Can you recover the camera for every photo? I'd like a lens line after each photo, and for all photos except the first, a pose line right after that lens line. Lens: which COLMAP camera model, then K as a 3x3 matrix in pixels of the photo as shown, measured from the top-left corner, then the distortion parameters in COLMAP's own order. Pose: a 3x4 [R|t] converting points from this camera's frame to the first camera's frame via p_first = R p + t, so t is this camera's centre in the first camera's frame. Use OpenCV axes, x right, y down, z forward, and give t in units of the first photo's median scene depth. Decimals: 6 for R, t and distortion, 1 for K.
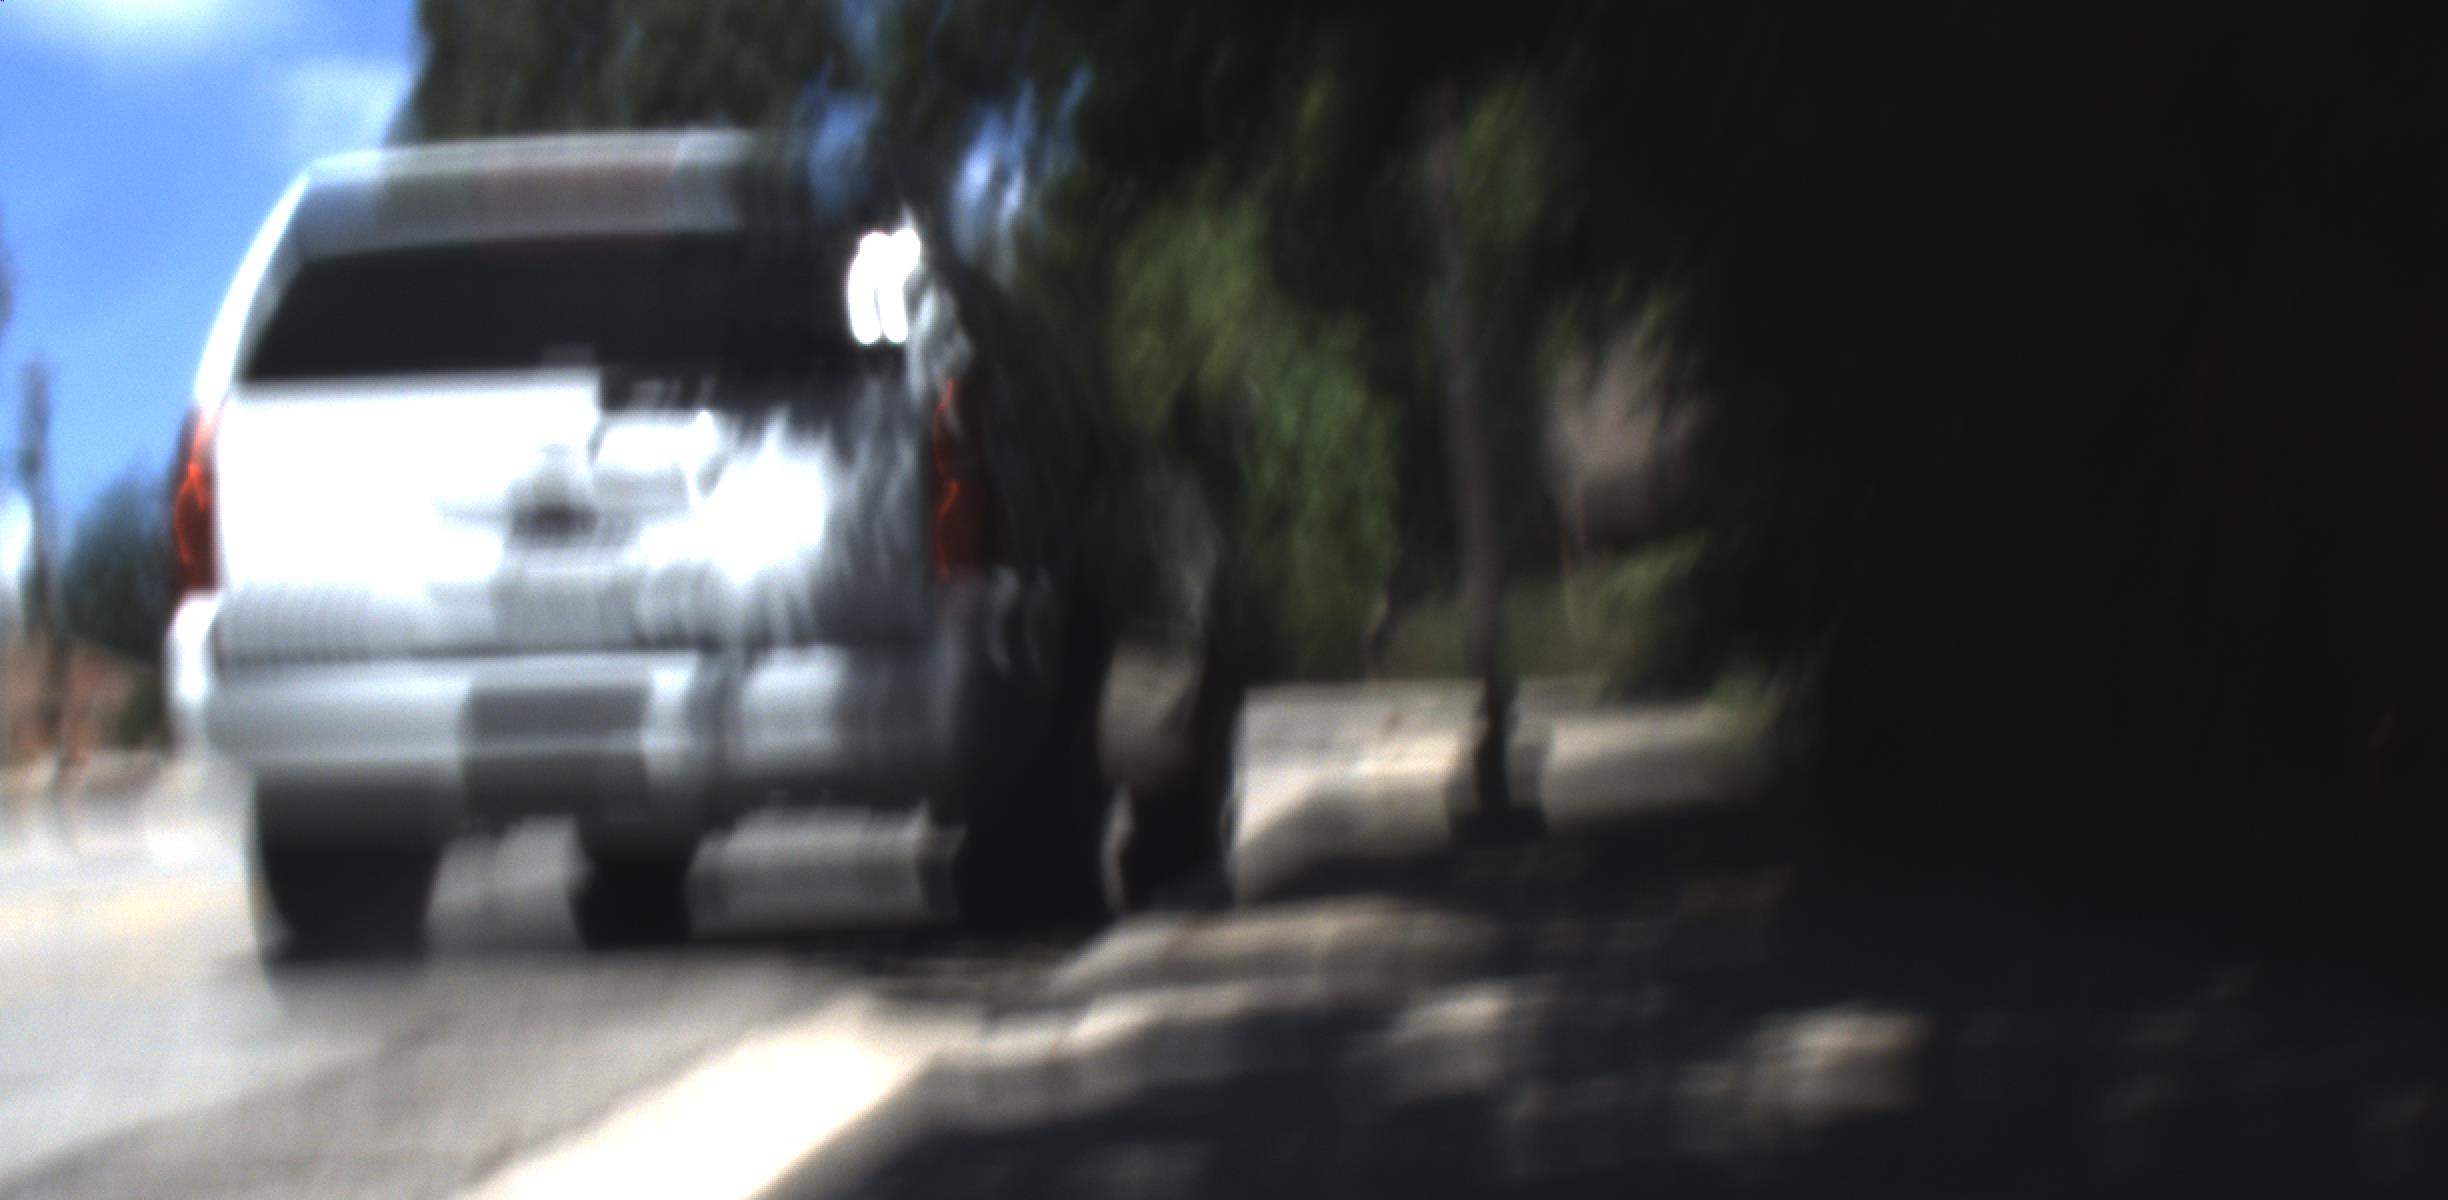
lens RADIAL K [[4132.3, 0, 1224.0], [0, 4132.3, 600.0], [0, 0, 1]] dist [-0.004844, 0.015084]
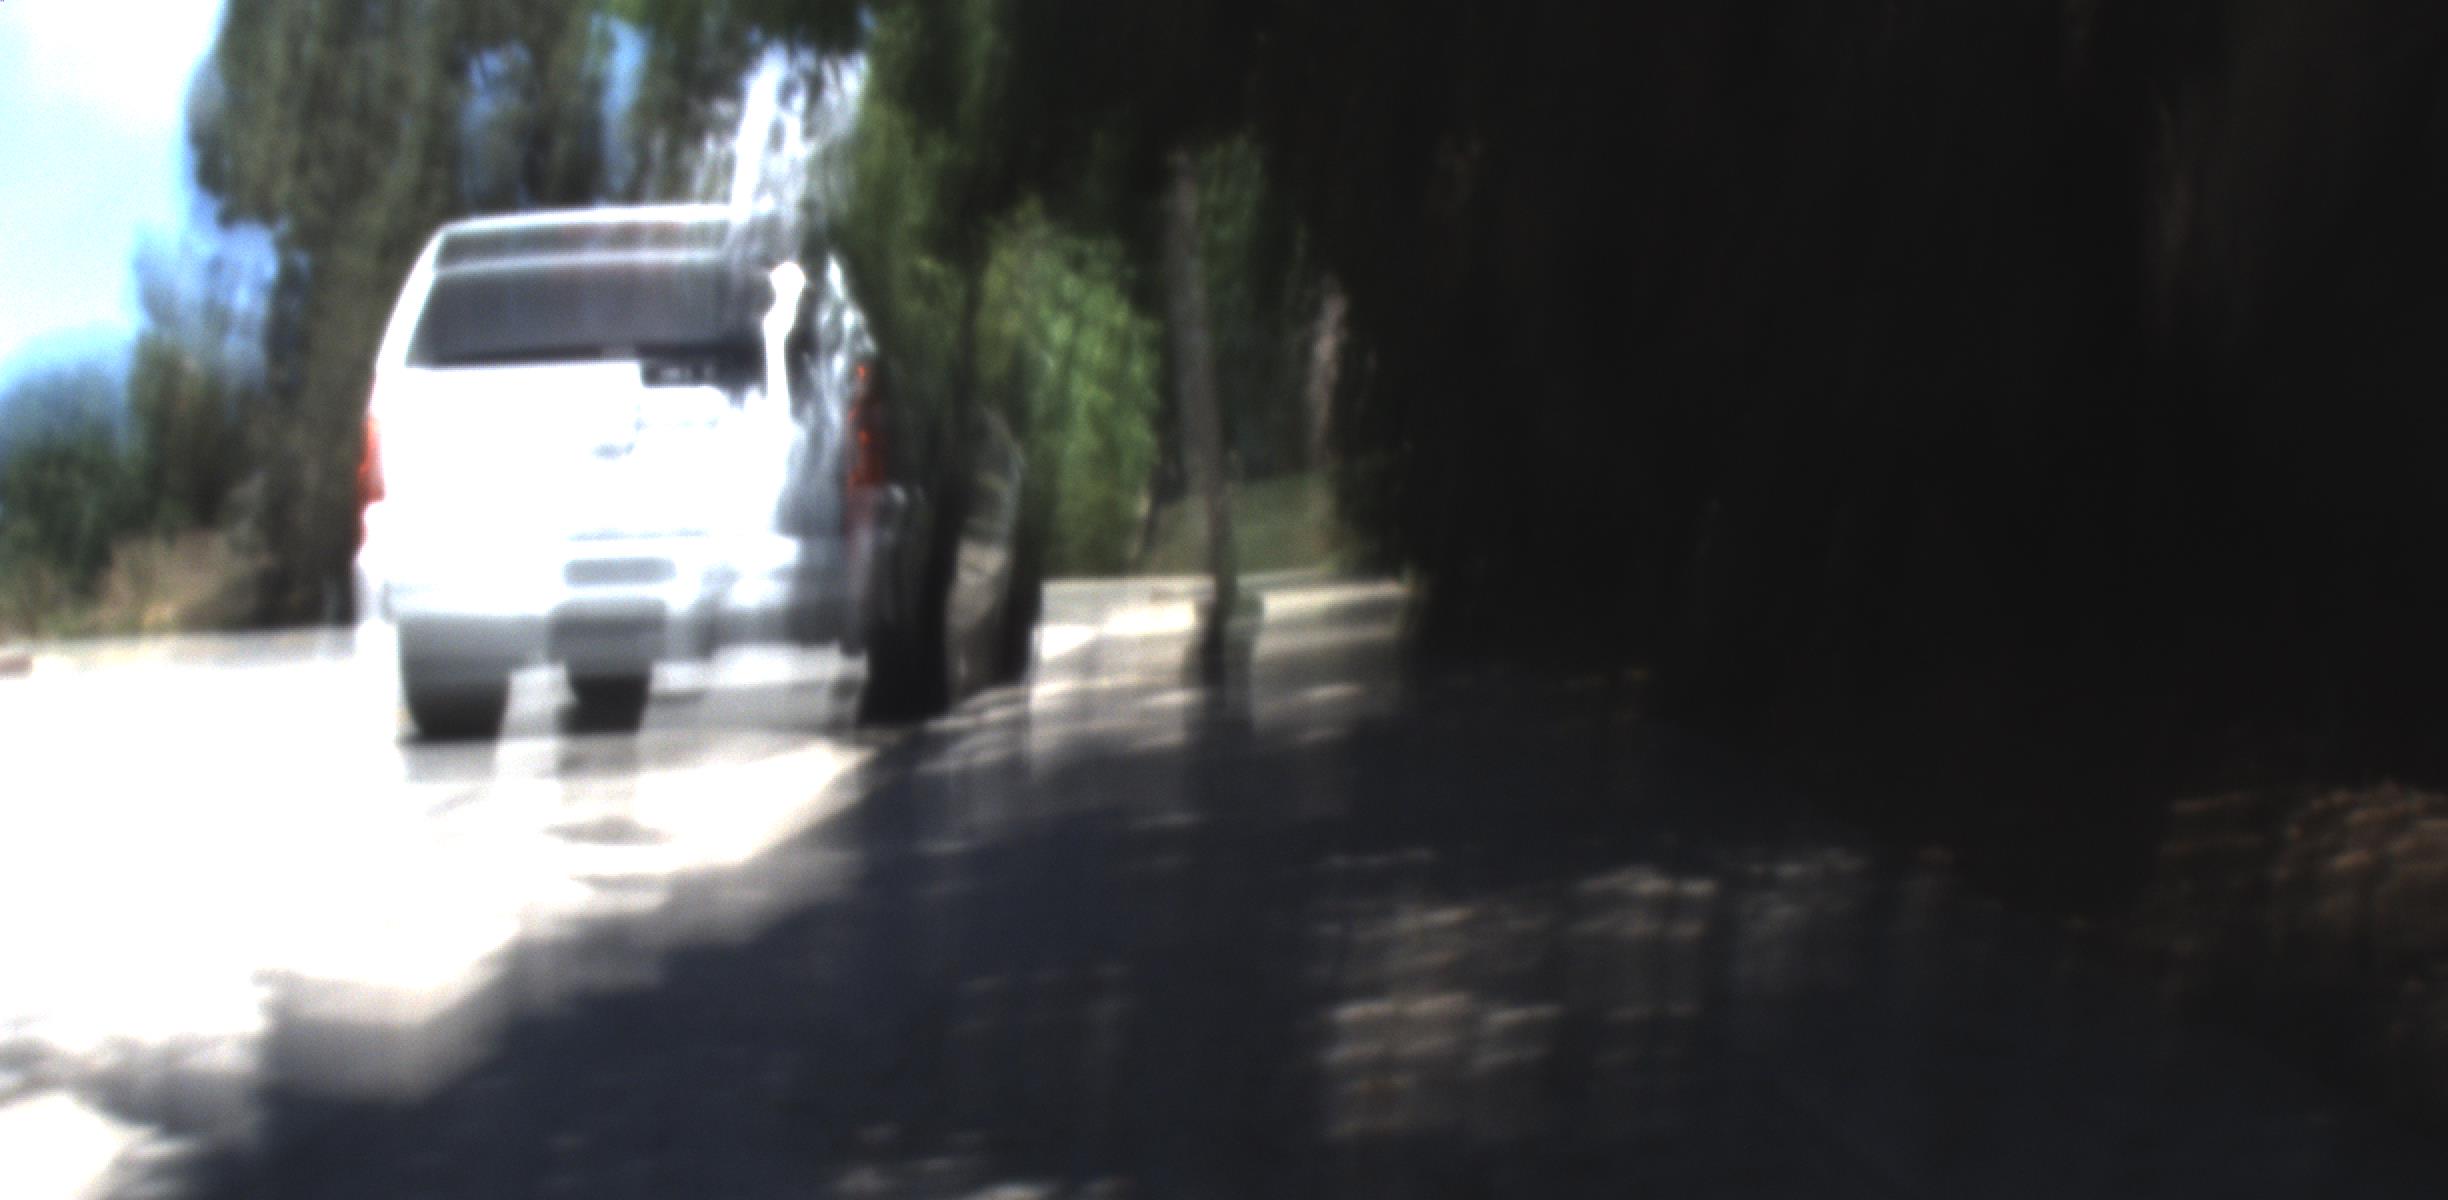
lens RADIAL K [[5123.9, 0, 1221.7], [0, 5123.9, 776.4], [0, 0, 1]] dist [-0.007425, 0.262584]
pose [[0.998685, -0.002034, 0.051223, -0.027136], [-0.000878, 0.998387, 0.056760, -0.007400], [-0.051255, -0.056730, 0.997073, -0.859205]]
